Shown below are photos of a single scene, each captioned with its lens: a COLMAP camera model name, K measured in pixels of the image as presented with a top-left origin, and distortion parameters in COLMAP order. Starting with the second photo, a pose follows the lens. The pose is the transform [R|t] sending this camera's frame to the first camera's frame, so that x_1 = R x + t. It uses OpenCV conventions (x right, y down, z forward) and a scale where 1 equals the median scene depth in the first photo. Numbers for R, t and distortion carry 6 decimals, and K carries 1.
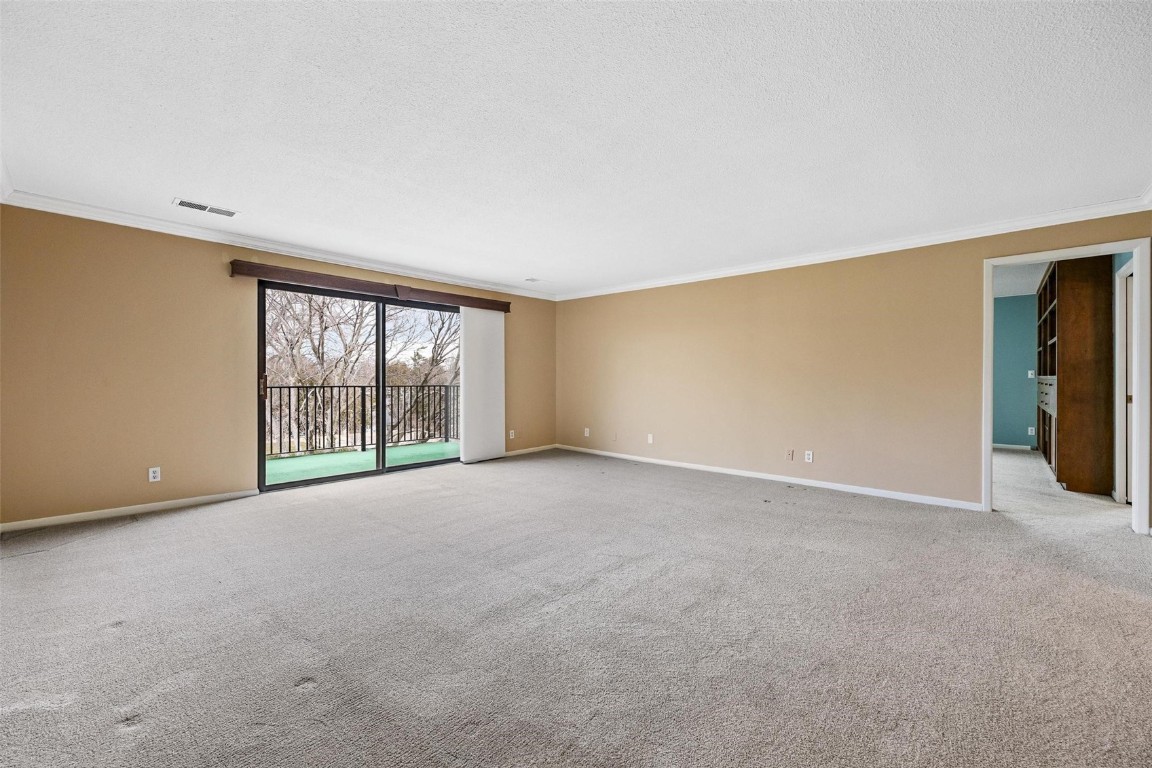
lens RADIAL K [[480.4, 0, 579.2], [0, 480.4, 379.2], [0, 0, 1]] dist [-0.003764, 0.000420]
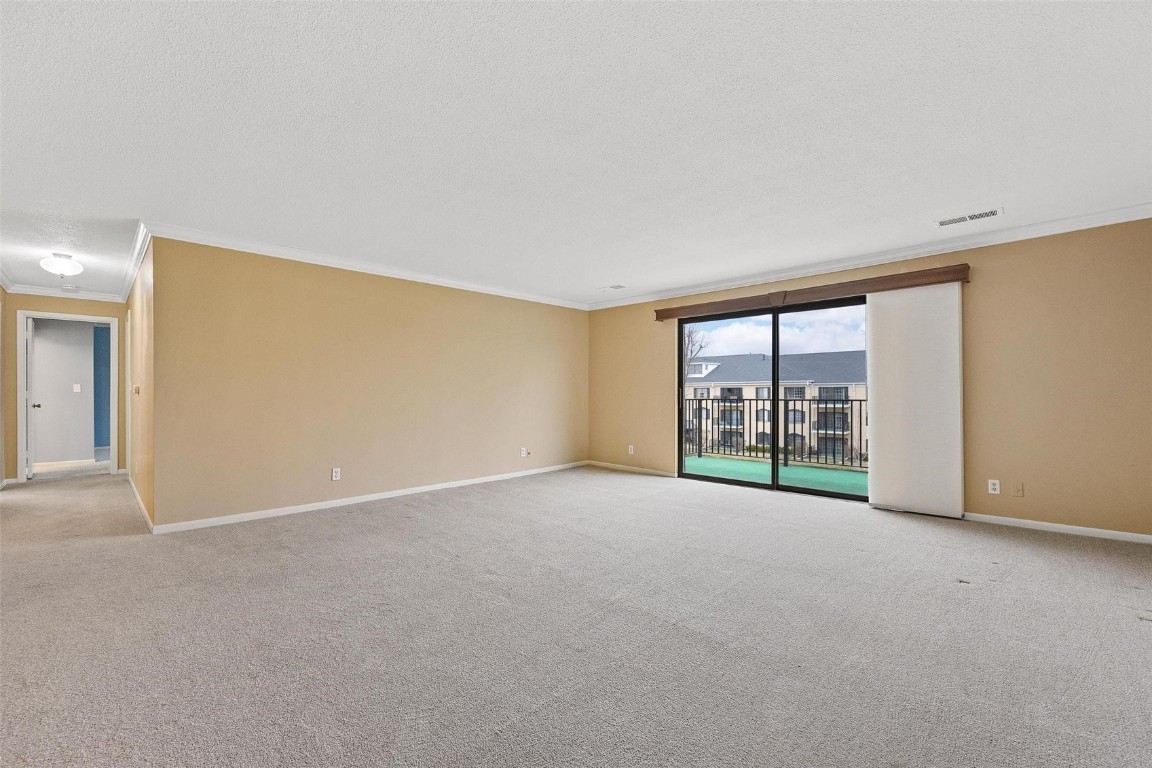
lens RADIAL K [[480.4, 0, 577.4], [0, 480.4, 393.5], [0, 0, 1]] dist [-0.003764, 0.000420]
pose [[-0.059276, 0.001121, -0.998241, 0.525631], [0.003551, 0.999993, 0.000912, -0.000165], [0.998235, -0.003490, -0.059280, 0.598110]]
